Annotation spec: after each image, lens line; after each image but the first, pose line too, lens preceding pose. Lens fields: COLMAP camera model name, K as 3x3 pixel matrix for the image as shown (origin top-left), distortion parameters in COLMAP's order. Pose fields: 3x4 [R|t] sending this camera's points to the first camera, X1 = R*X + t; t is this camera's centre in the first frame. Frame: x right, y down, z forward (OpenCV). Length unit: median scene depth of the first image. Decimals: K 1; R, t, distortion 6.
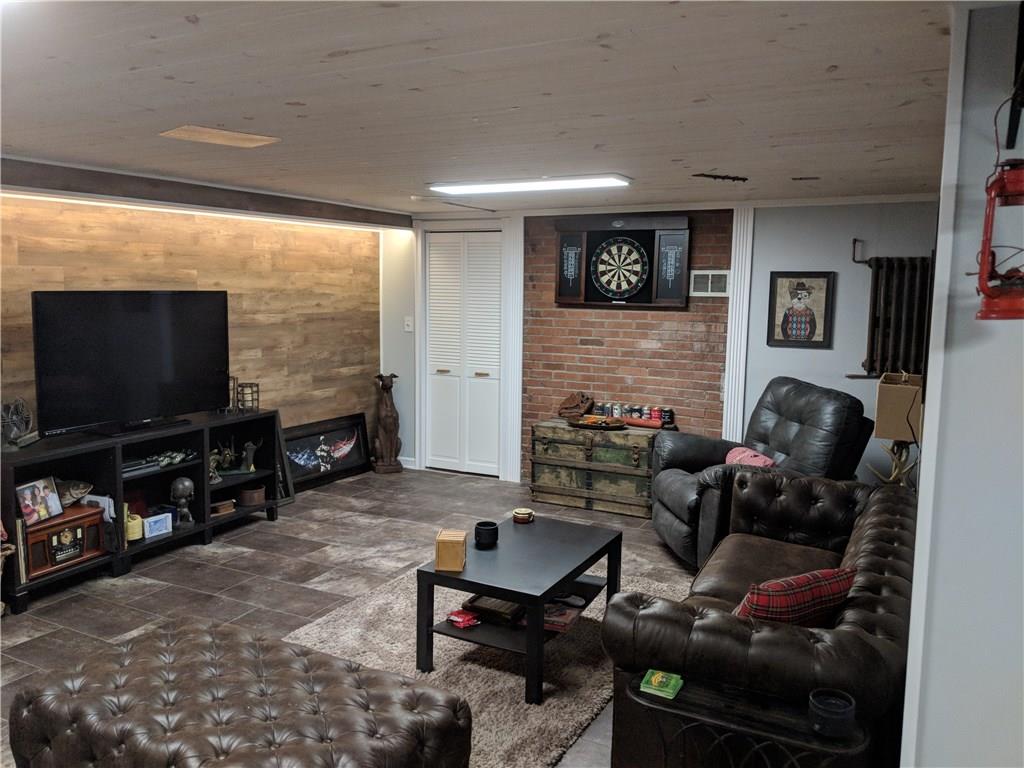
lens RADIAL K [[813.5, 0, 515.2], [0, 813.5, 383.5], [0, 0, 1]] dist [0.017593, -0.047870]
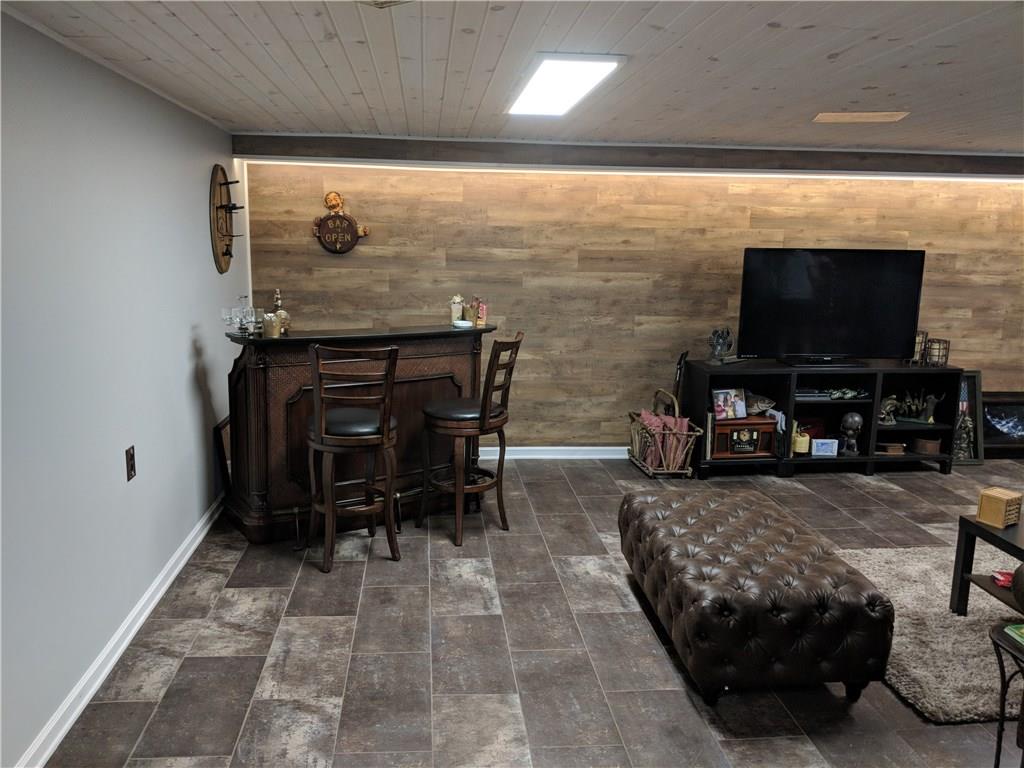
lens RADIAL K [[813.5, 0, 507.0], [0, 813.5, 383.3], [0, 0, 1]] dist [0.017593, -0.047870]
pose [[0.544121, 0.141905, -0.826919, 0.271955], [-0.108069, 0.989237, 0.098649, 0.013619], [0.832018, 0.035687, 0.553600, -0.047904]]
